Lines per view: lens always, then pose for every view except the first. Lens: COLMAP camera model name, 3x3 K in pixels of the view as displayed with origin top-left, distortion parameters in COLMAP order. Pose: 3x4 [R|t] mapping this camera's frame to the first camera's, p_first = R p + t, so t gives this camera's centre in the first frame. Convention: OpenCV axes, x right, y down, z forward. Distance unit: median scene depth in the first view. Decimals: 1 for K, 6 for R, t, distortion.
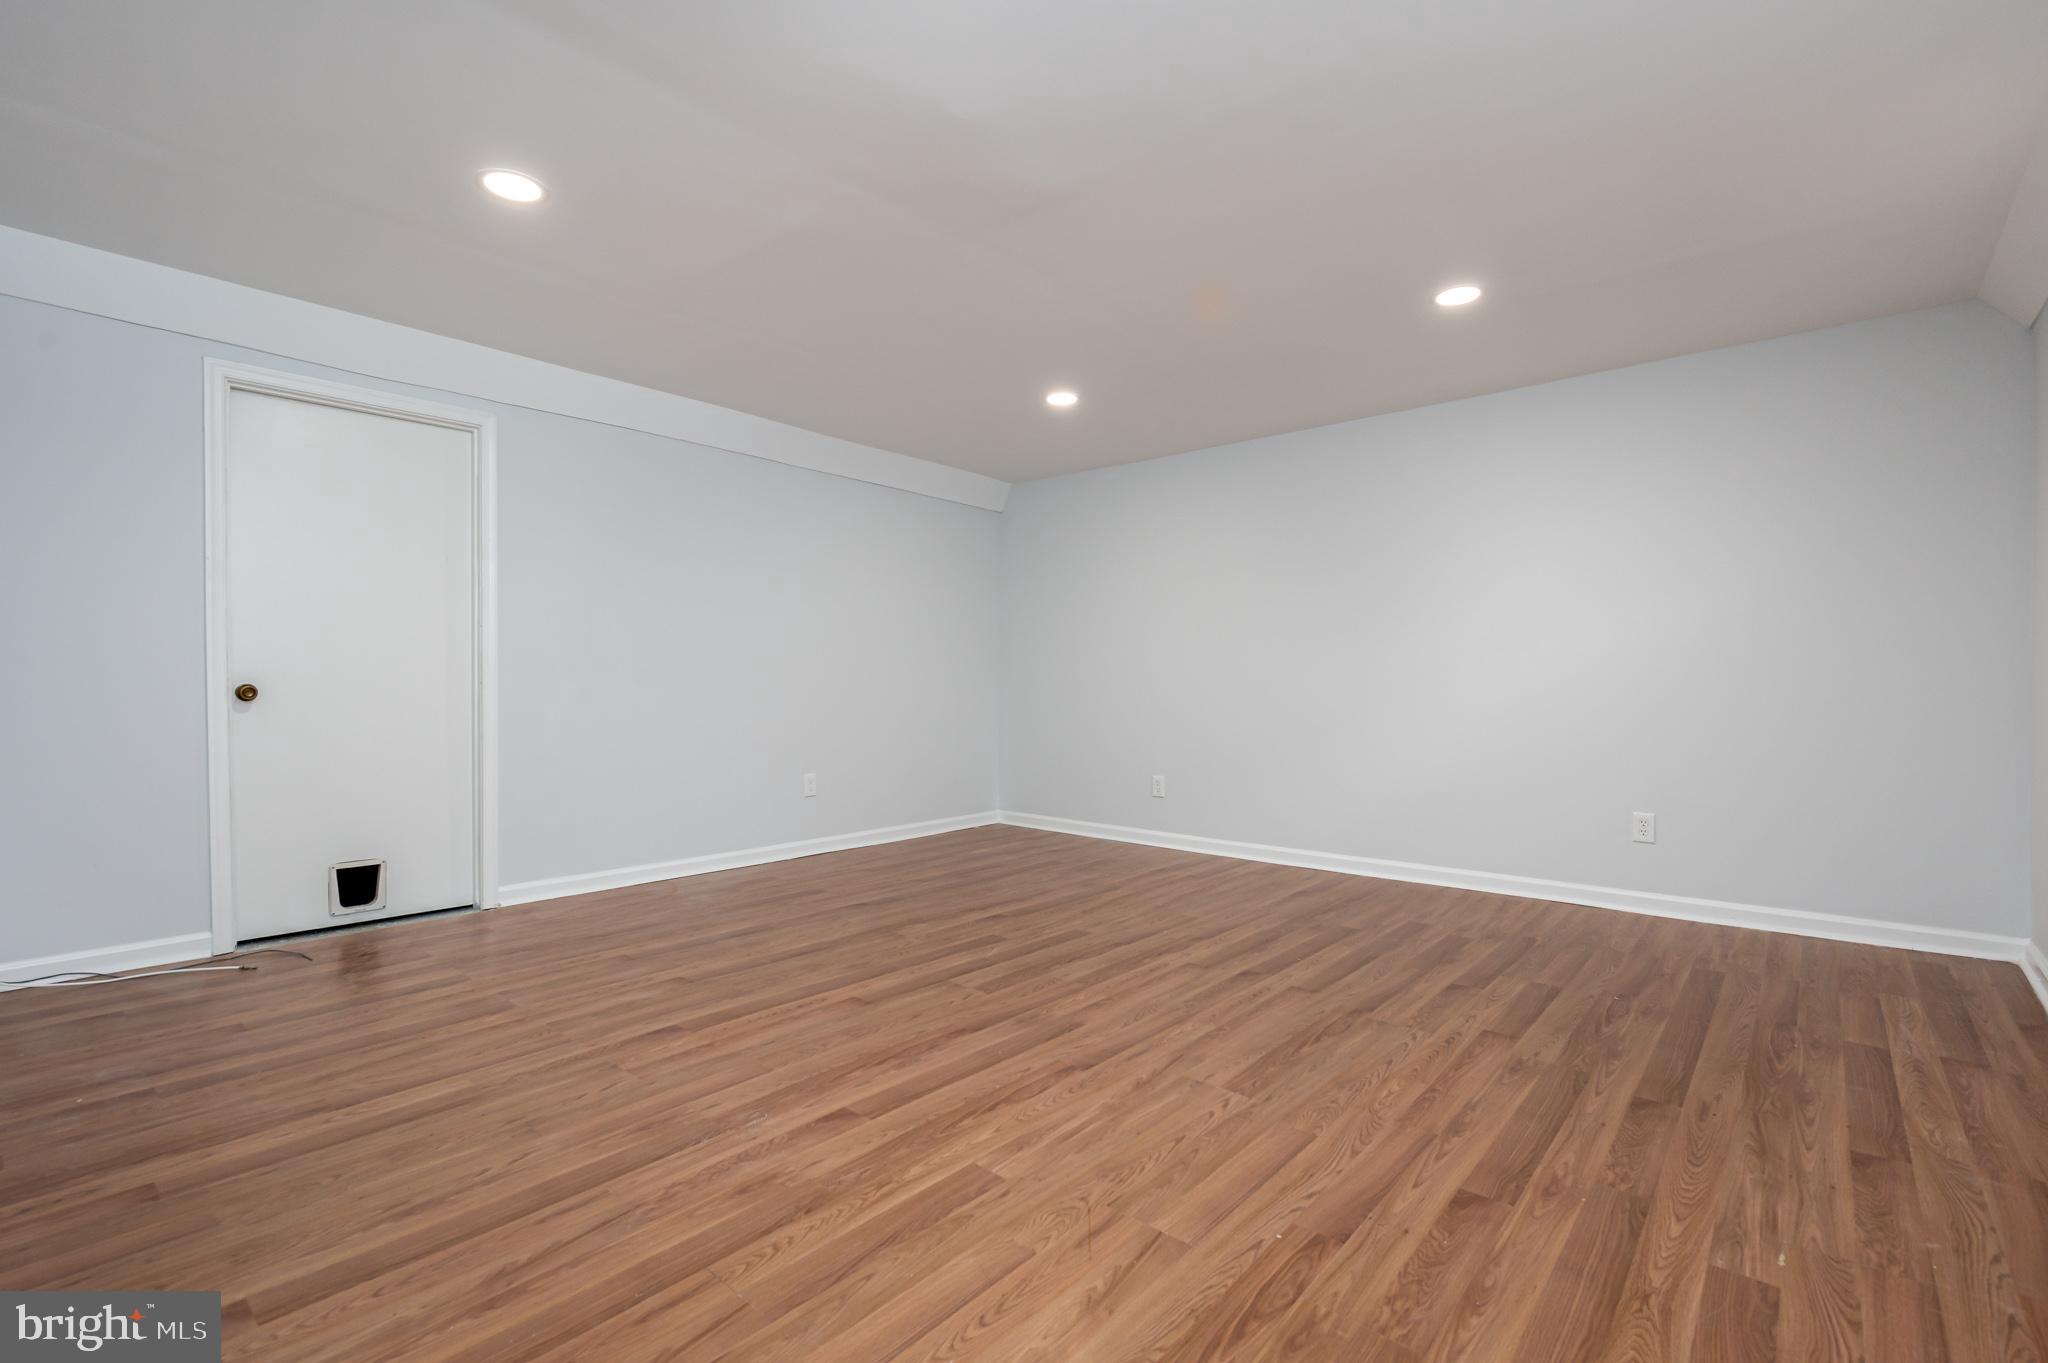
lens RADIAL K [[911.2, 0, 1030.1], [0, 911.2, 685.6], [0, 0, 1]] dist [-0.003980, 0.000257]
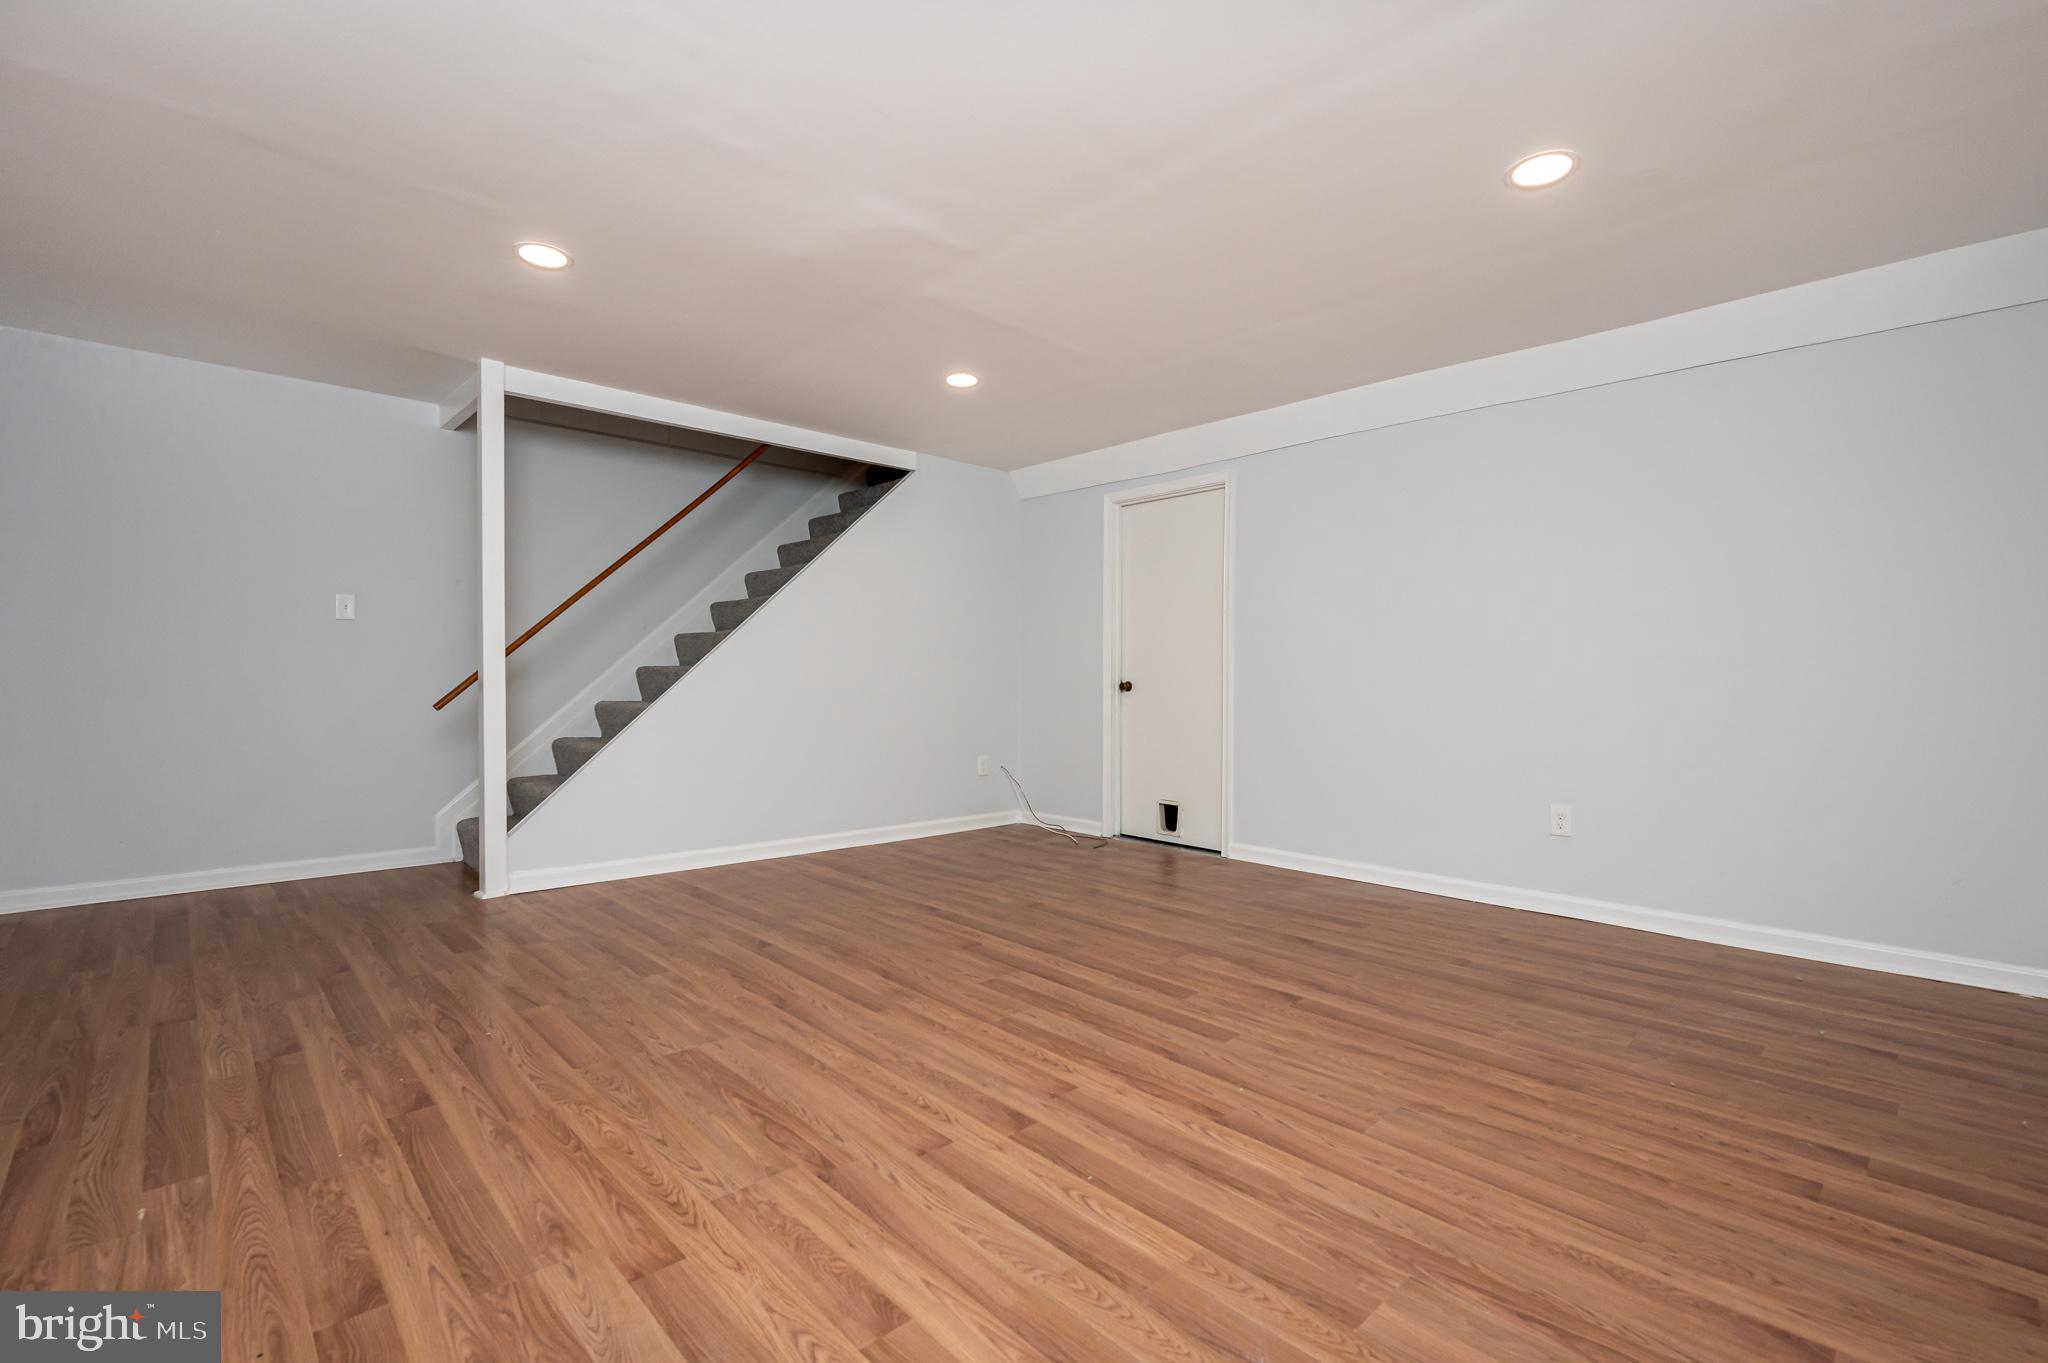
lens RADIAL K [[911.2, 0, 1030.1], [0, 911.2, 685.6], [0, 0, 1]] dist [-0.003980, 0.000257]
pose [[-0.098810, 0.003451, -0.995100, 1.025842], [-0.007838, 0.999960, 0.004246, -0.000350], [0.995075, 0.008219, -0.098779, 1.230463]]
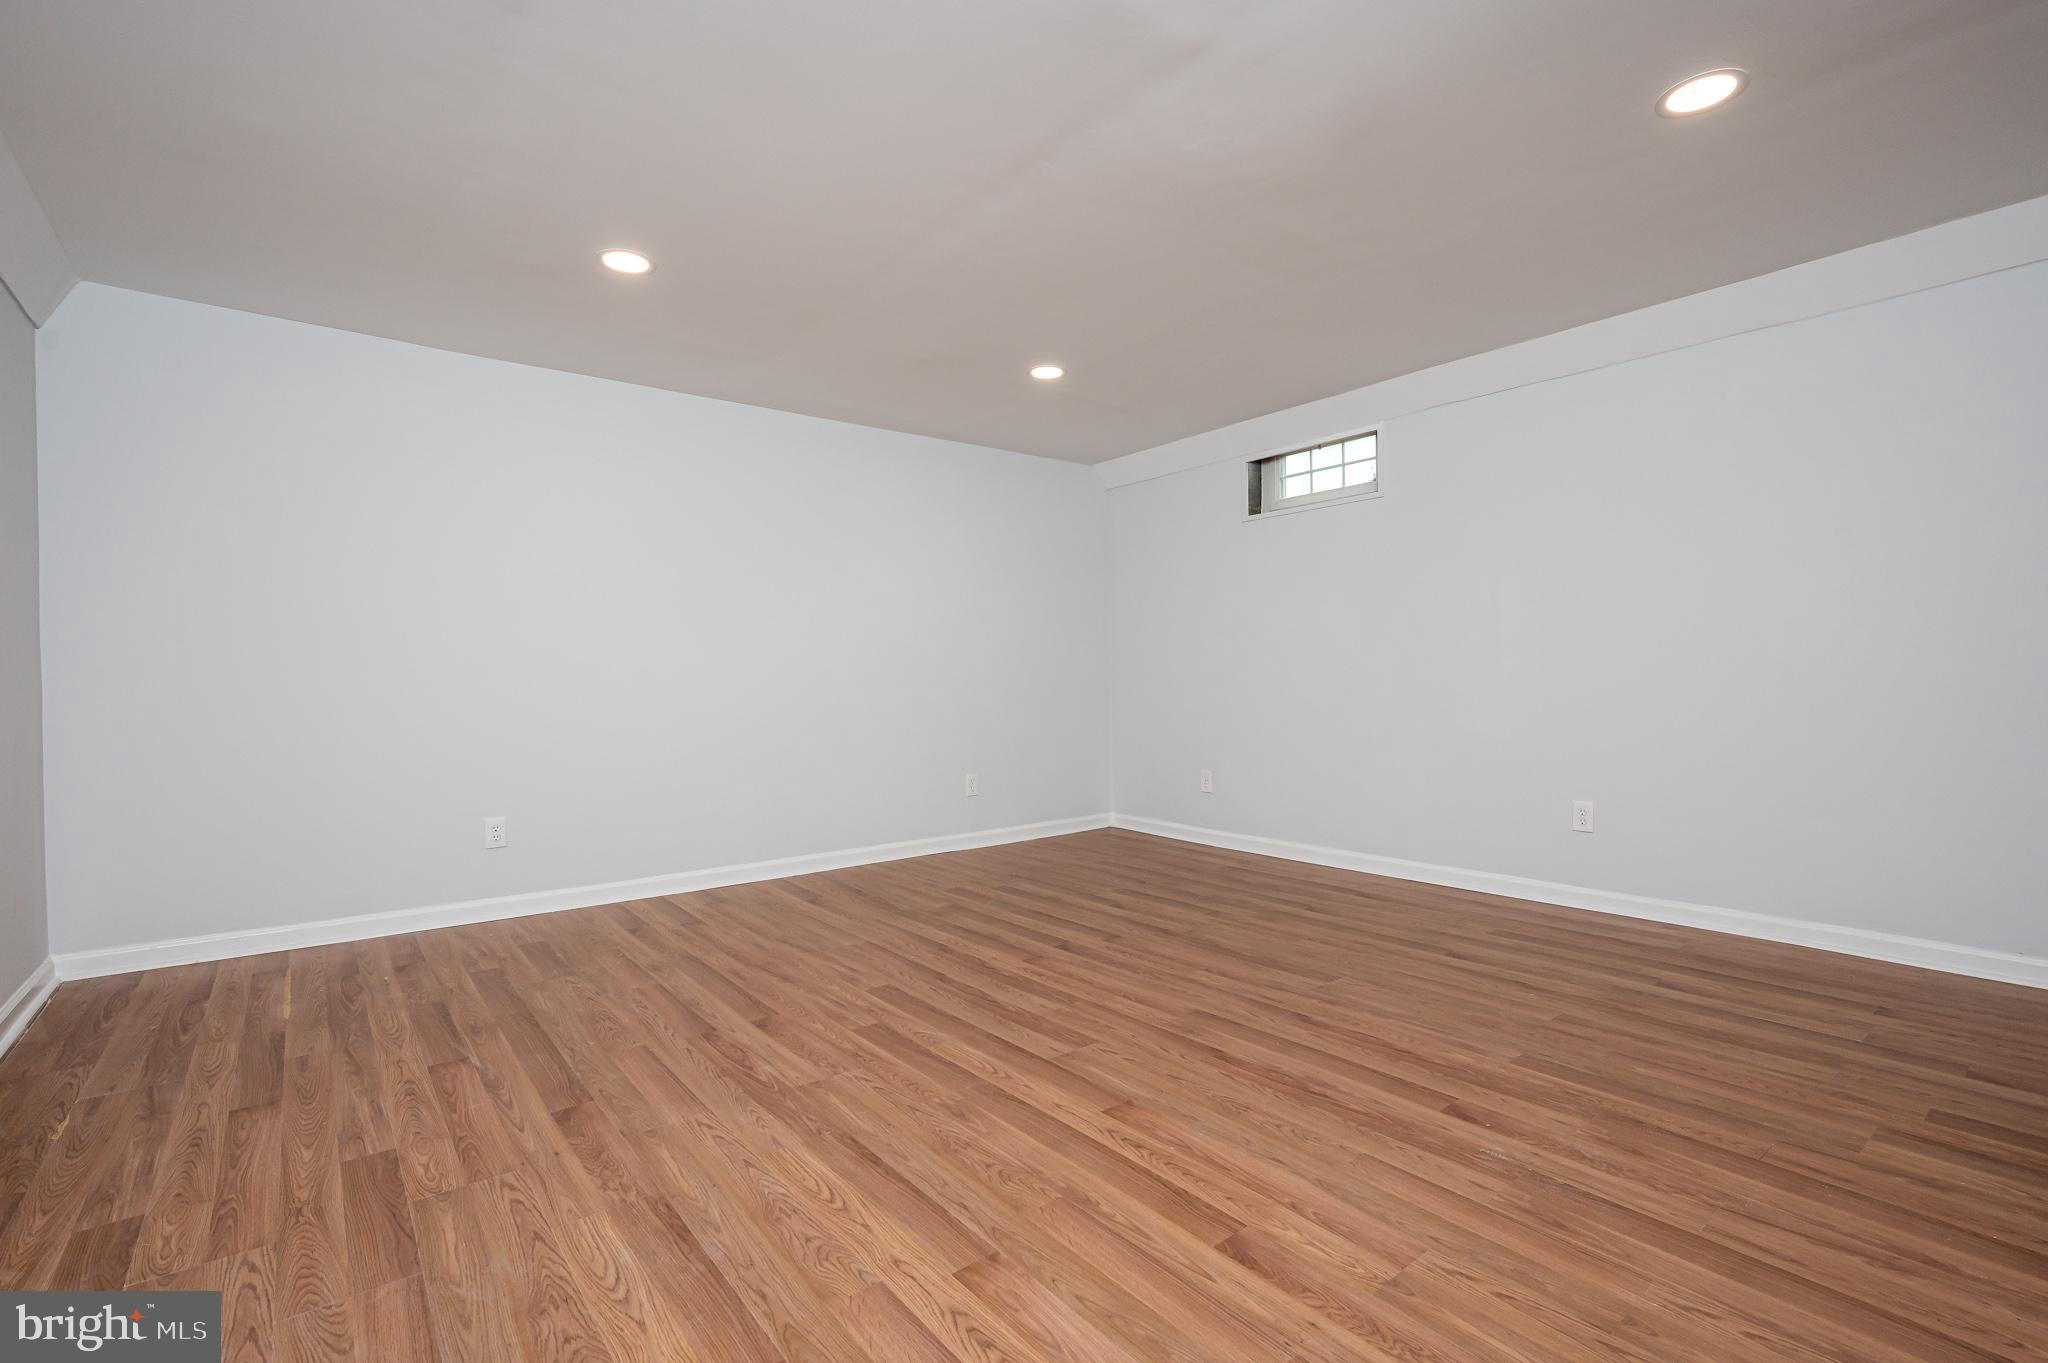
lens RADIAL K [[911.2, 0, 1030.1], [0, 911.2, 685.6], [0, 0, 1]] dist [-0.003980, 0.000257]
pose [[0.185207, -0.008077, 0.982666, -0.955831], [0.011862, 0.999912, 0.005983, -0.002915], [-0.982628, 0.010548, 0.185287, 0.960520]]
